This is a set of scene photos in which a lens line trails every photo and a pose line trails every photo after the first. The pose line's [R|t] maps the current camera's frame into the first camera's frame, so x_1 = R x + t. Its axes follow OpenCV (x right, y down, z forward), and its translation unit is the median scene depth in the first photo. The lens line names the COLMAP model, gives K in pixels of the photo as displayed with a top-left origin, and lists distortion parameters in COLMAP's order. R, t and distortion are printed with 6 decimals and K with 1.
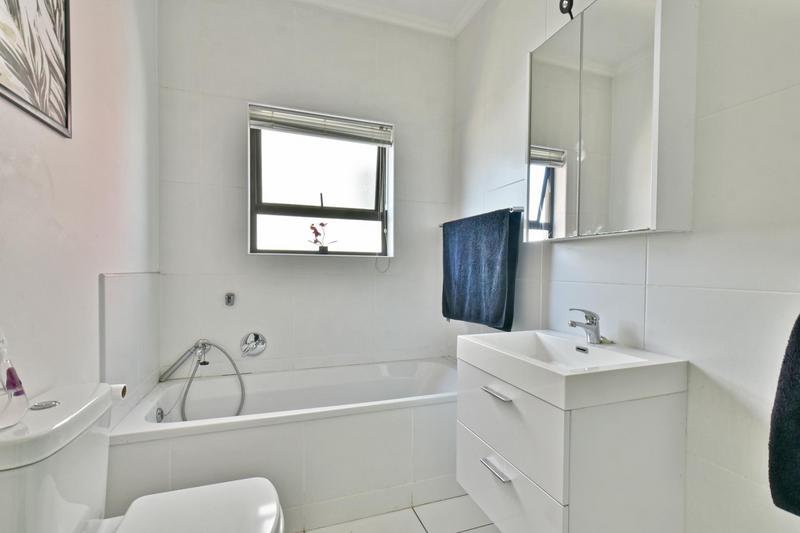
lens RADIAL K [[366.5, 0, 399.2], [0, 366.5, 278.0], [0, 0, 1]] dist [-0.003027, -0.000559]
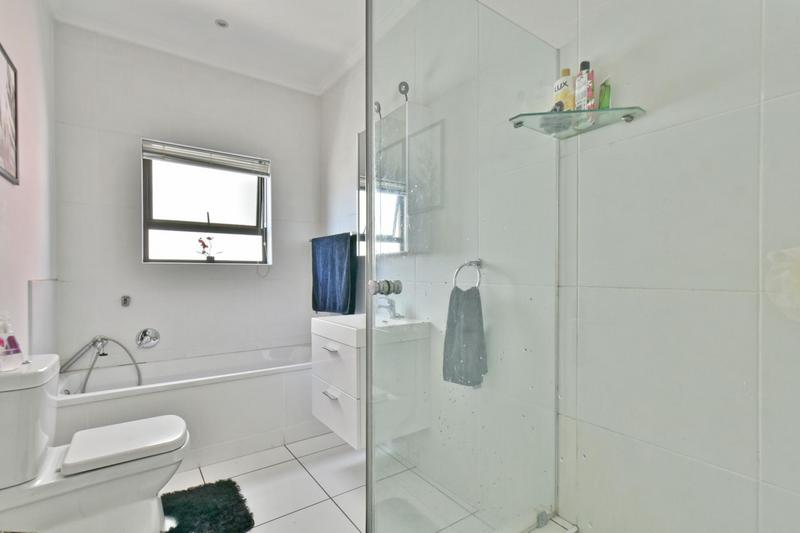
lens RADIAL K [[366.5, 0, 399.2], [0, 366.5, 278.0], [0, 0, 1]] dist [-0.003027, -0.000559]
pose [[0.960301, -0.014171, 0.278604, 0.060876], [0.017775, 0.999788, -0.010417, 0.010110], [-0.278398, 0.014956, 0.960349, -0.377205]]
